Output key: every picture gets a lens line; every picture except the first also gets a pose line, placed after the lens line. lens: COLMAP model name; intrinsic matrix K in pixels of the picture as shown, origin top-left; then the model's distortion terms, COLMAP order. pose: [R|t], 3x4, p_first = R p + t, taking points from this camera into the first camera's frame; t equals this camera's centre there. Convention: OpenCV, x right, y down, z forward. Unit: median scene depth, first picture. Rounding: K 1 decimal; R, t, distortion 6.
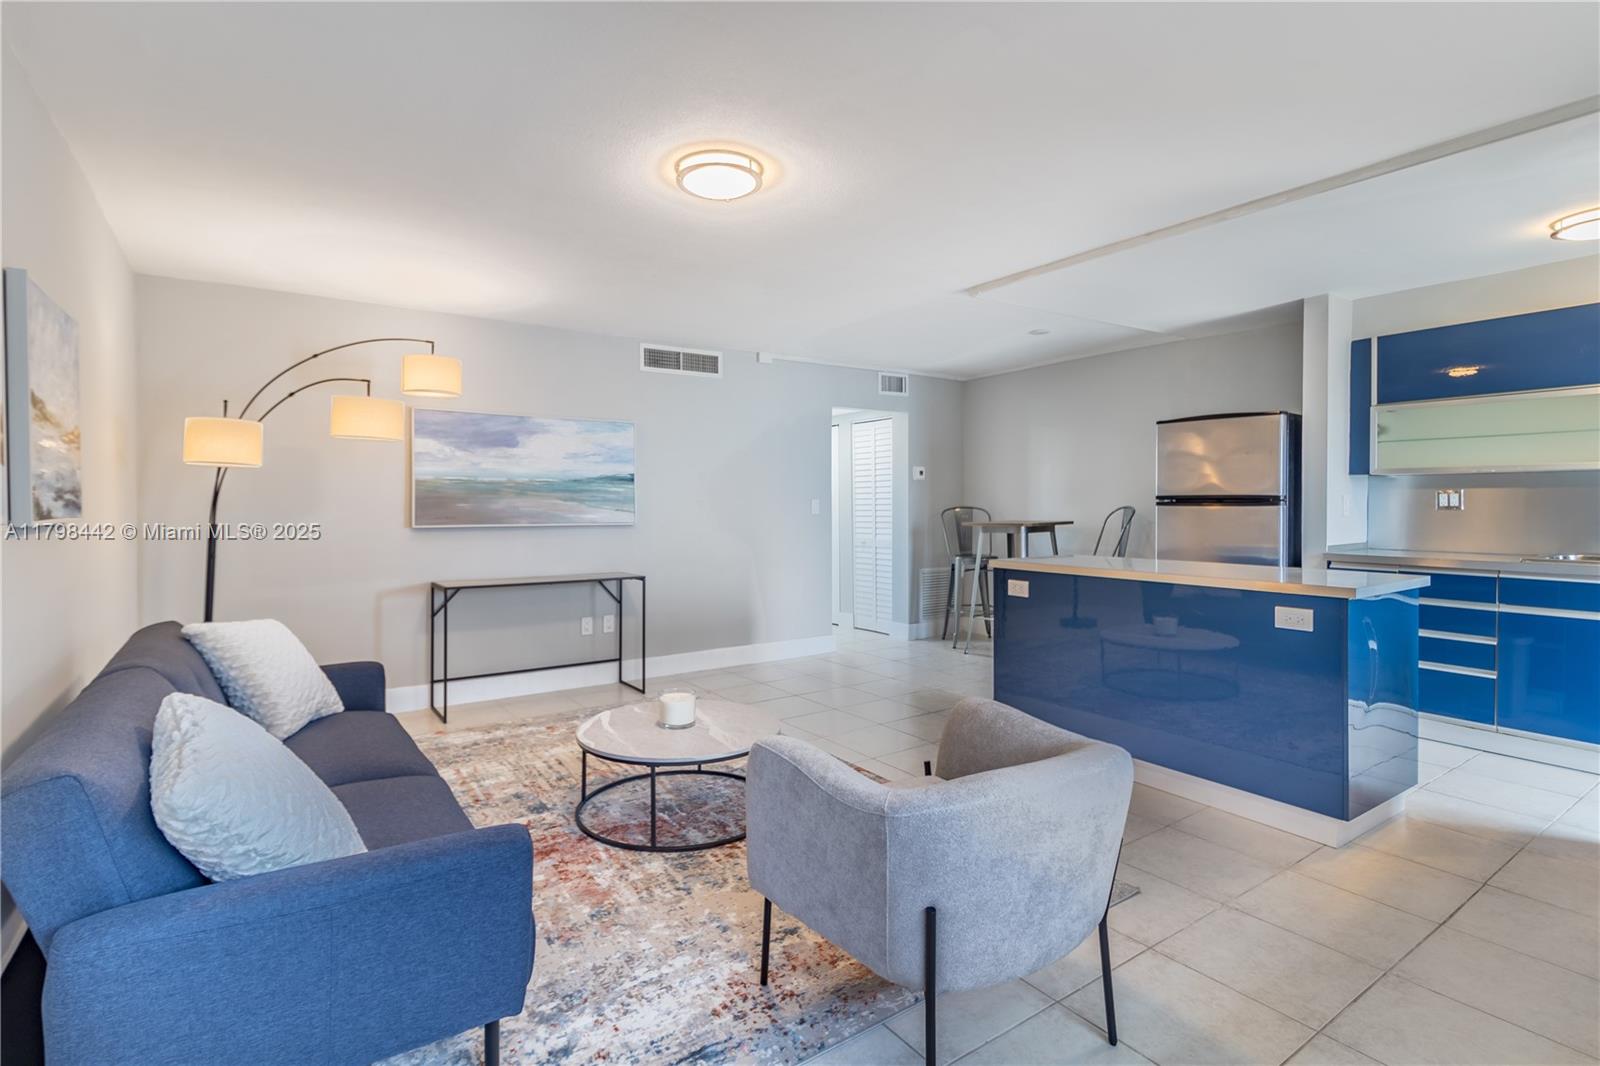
lens RADIAL K [[747.3, 0, 785.0], [0, 747.3, 509.5], [0, 0, 1]] dist [0.001068, 0.000509]
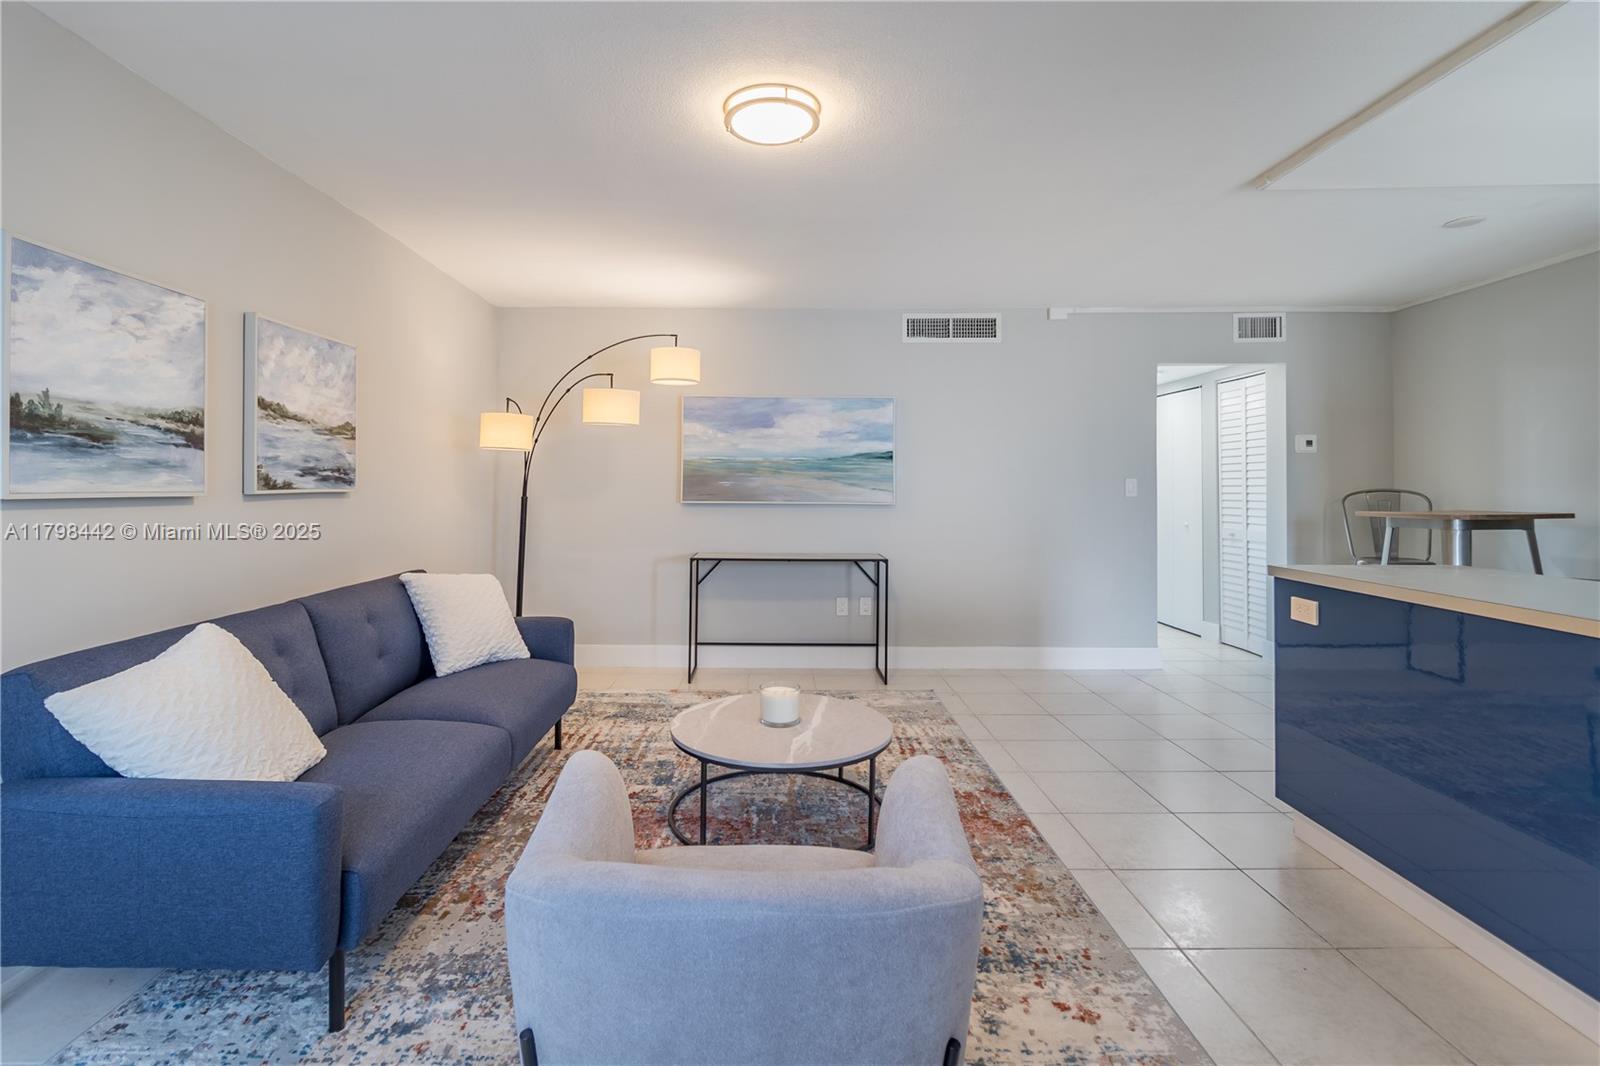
lens RADIAL K [[742.2, 0, 789.5], [0, 742.2, 473.3], [0, 0, 1]] dist [0.004165, 0.000535]
pose [[0.833463, -0.003367, -0.552566, 0.238960], [-0.009532, 0.999745, -0.020470, 0.001290], [0.552494, 0.022328, 0.833218, 0.156096]]
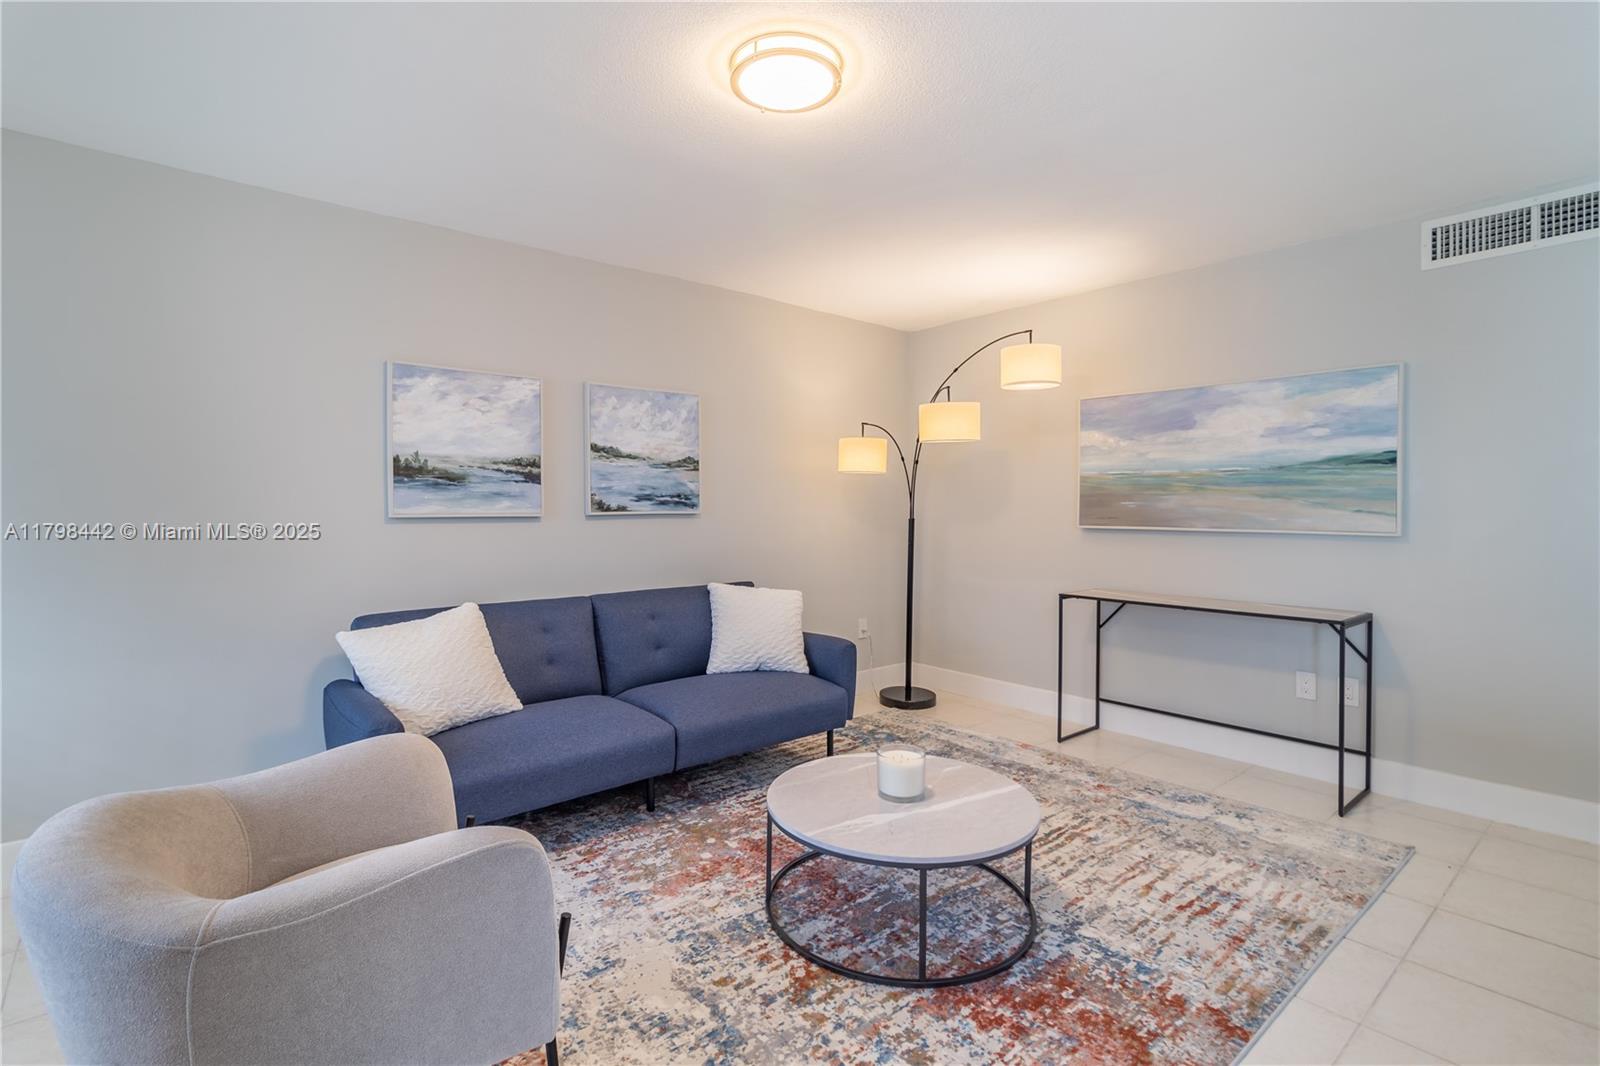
lens RADIAL K [[764.3, 0, 804.3], [0, 764.3, 508.9], [0, 0, 1]] dist [0.002367, -0.000379]
pose [[0.112604, 0.006677, -0.993618, 0.393894], [-0.005411, 0.999967, 0.006106, -0.002855], [0.993625, 0.004688, 0.112636, 0.525586]]
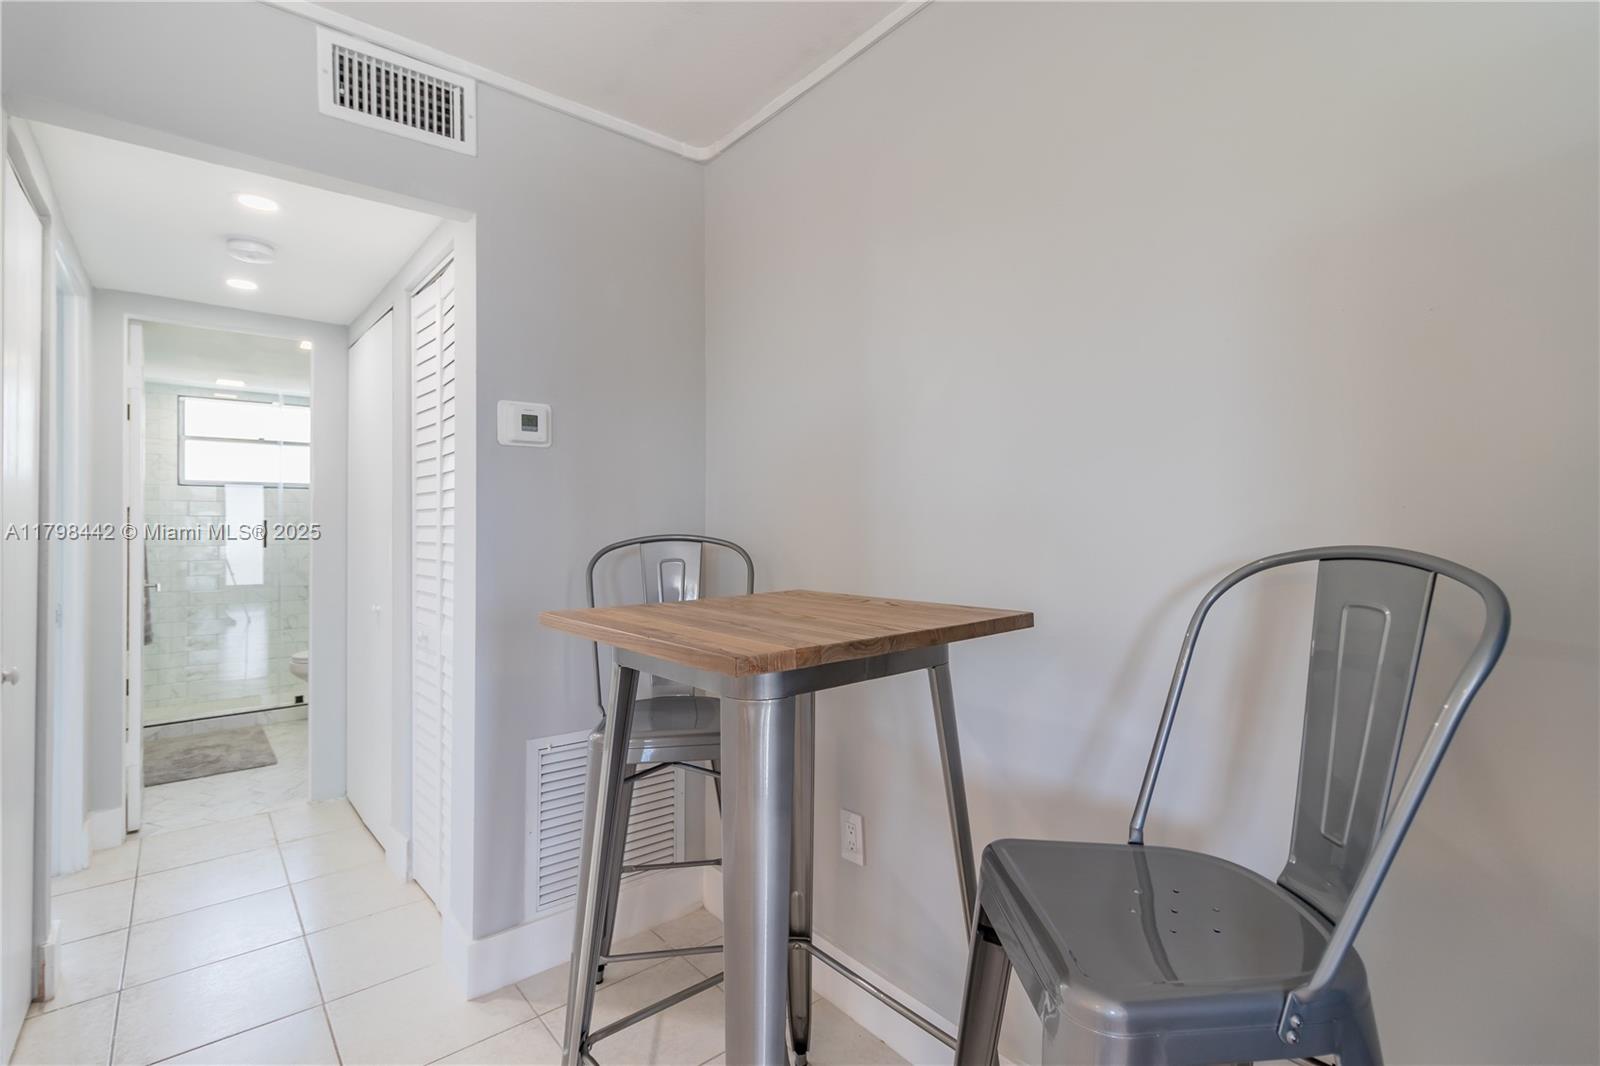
lens RADIAL K [[747.3, 0, 785.0], [0, 747.3, 509.5], [0, 0, 1]] dist [0.001068, 0.000509]
pose [[0.996765, 0.005925, 0.080159, 0.387718], [-0.004956, 0.999912, -0.012272, -0.016190], [-0.080224, 0.011835, 0.996707, 1.035941]]
